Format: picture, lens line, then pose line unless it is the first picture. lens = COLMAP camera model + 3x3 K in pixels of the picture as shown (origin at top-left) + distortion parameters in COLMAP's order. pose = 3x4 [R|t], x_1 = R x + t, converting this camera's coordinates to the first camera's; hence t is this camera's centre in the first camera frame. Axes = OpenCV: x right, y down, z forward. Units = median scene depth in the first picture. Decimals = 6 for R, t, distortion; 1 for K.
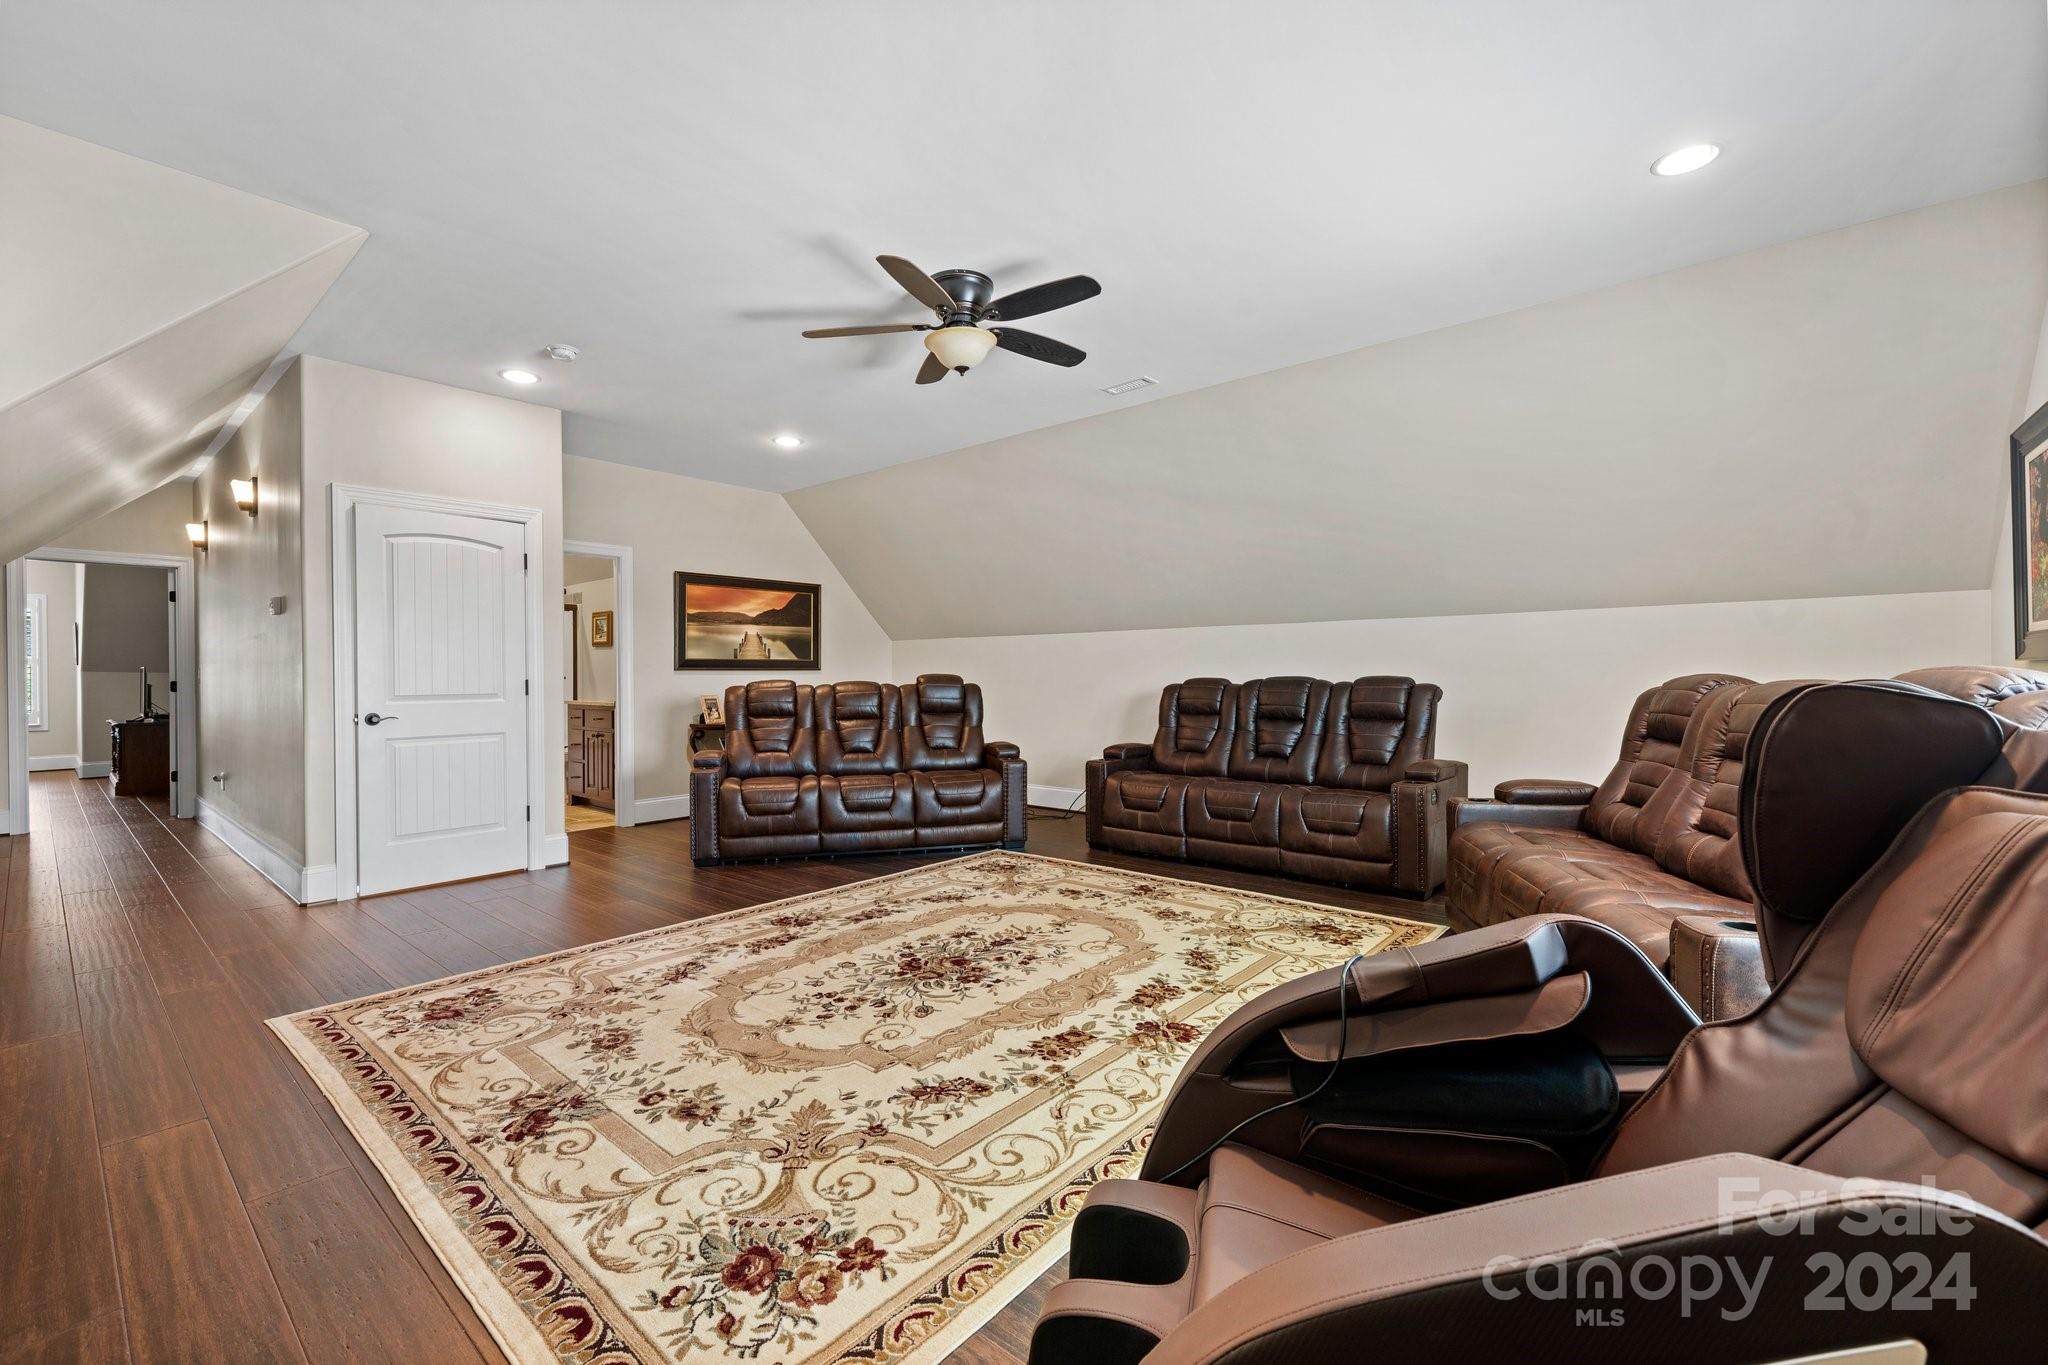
lens RADIAL K [[861.4, 0, 1012.2], [0, 861.4, 686.9], [0, 0, 1]] dist [0.008842, 0.000343]
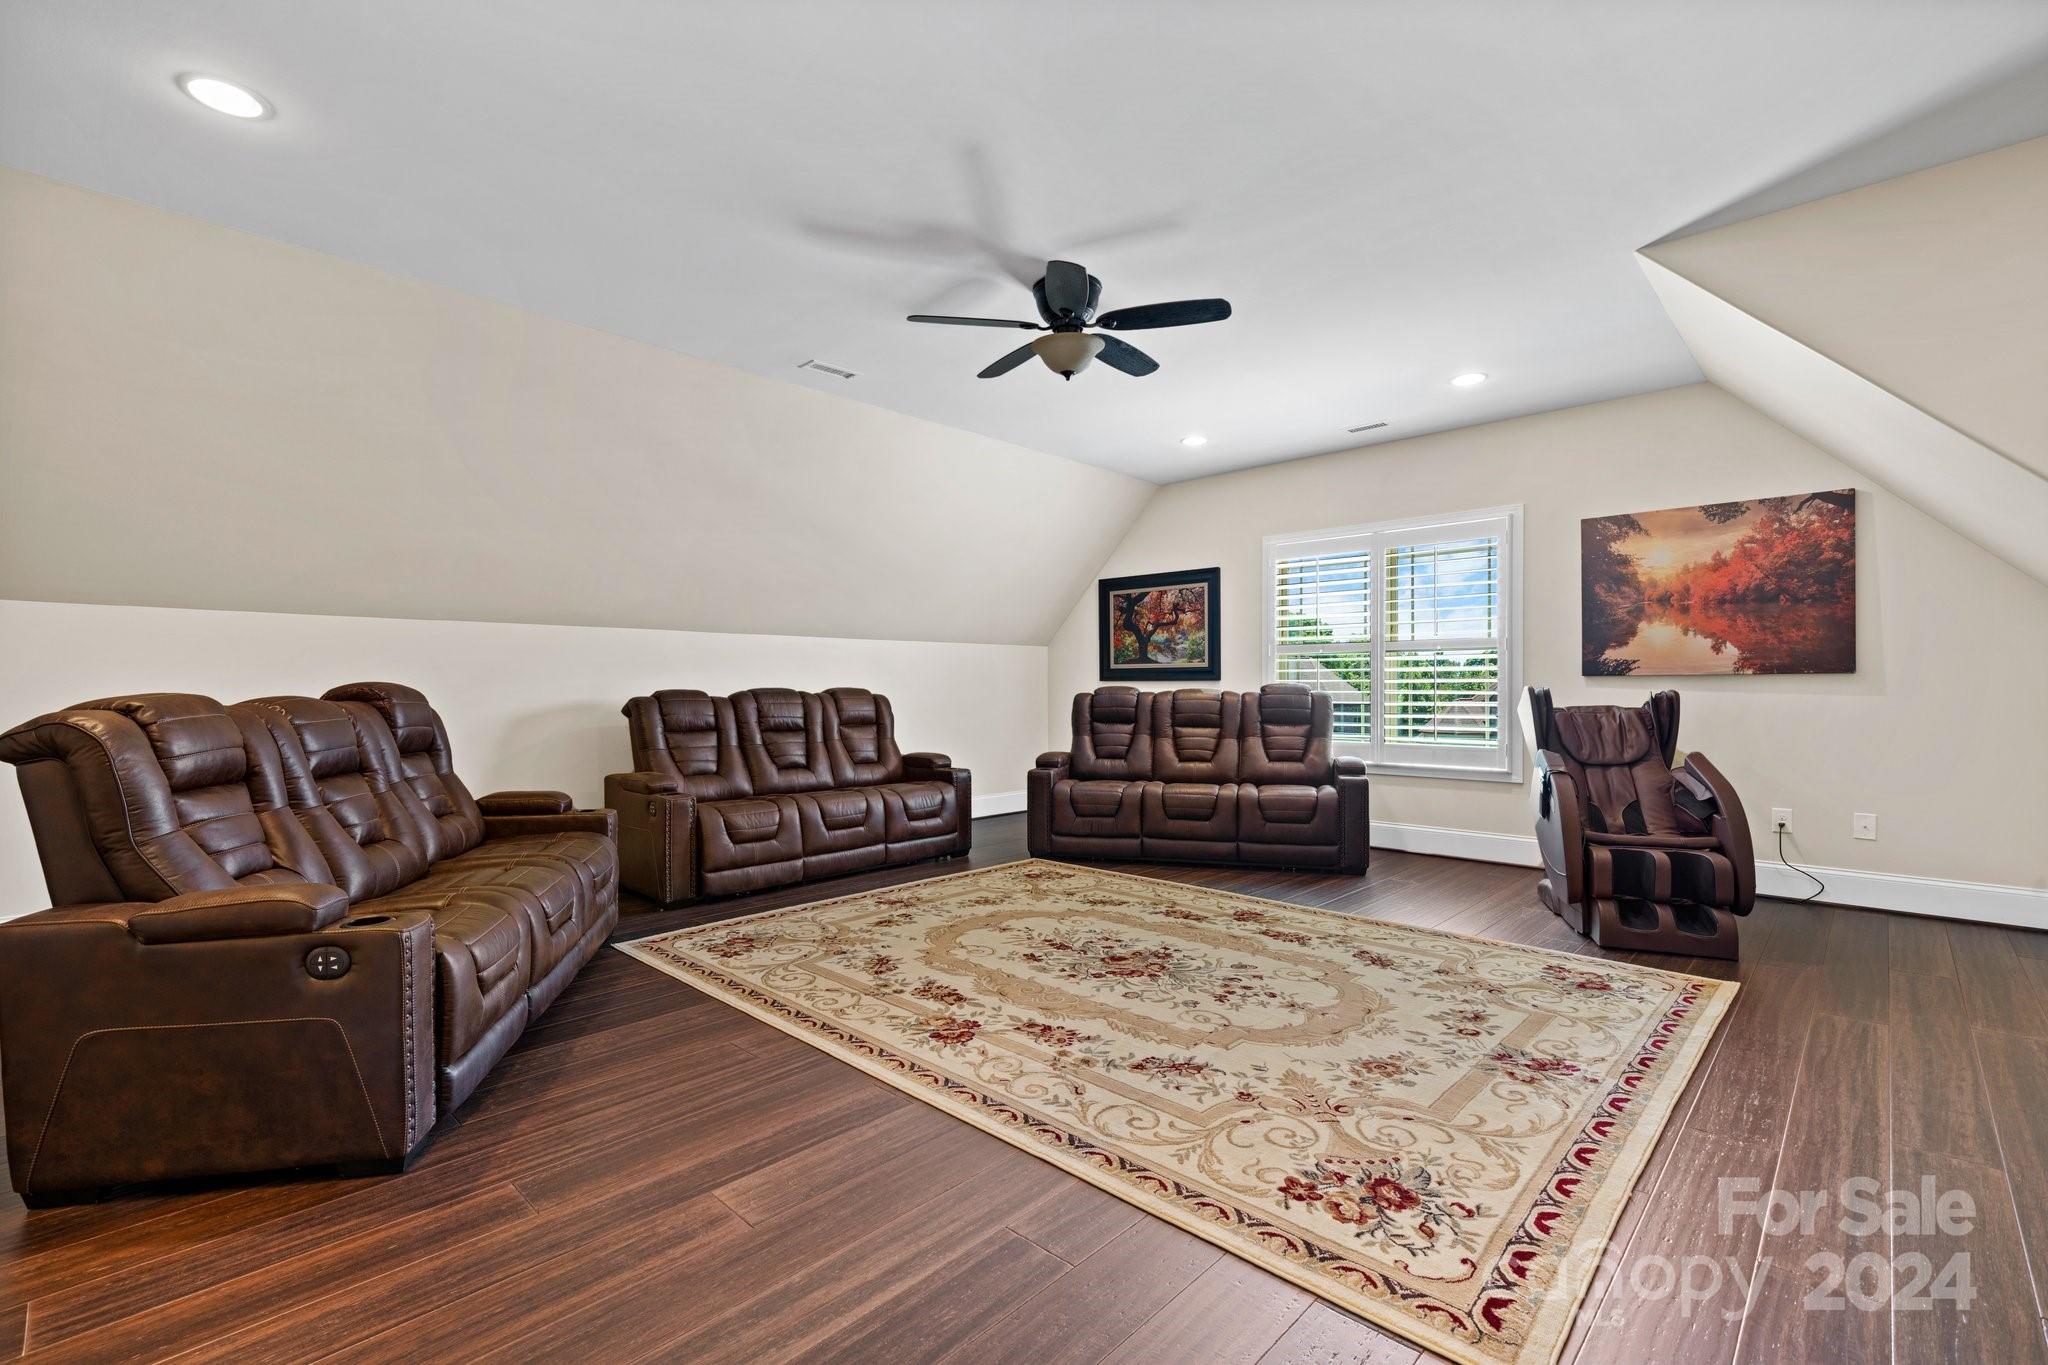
lens RADIAL K [[923.5, 0, 1017.6], [0, 923.5, 674.9], [0, 0, 1]] dist [0.002752, -0.000259]
pose [[0.029420, 0.020245, 0.999362, -1.233797], [0.014436, 0.999682, -0.020677, -0.000599], [-0.999463, 0.015035, 0.029118, 1.130964]]
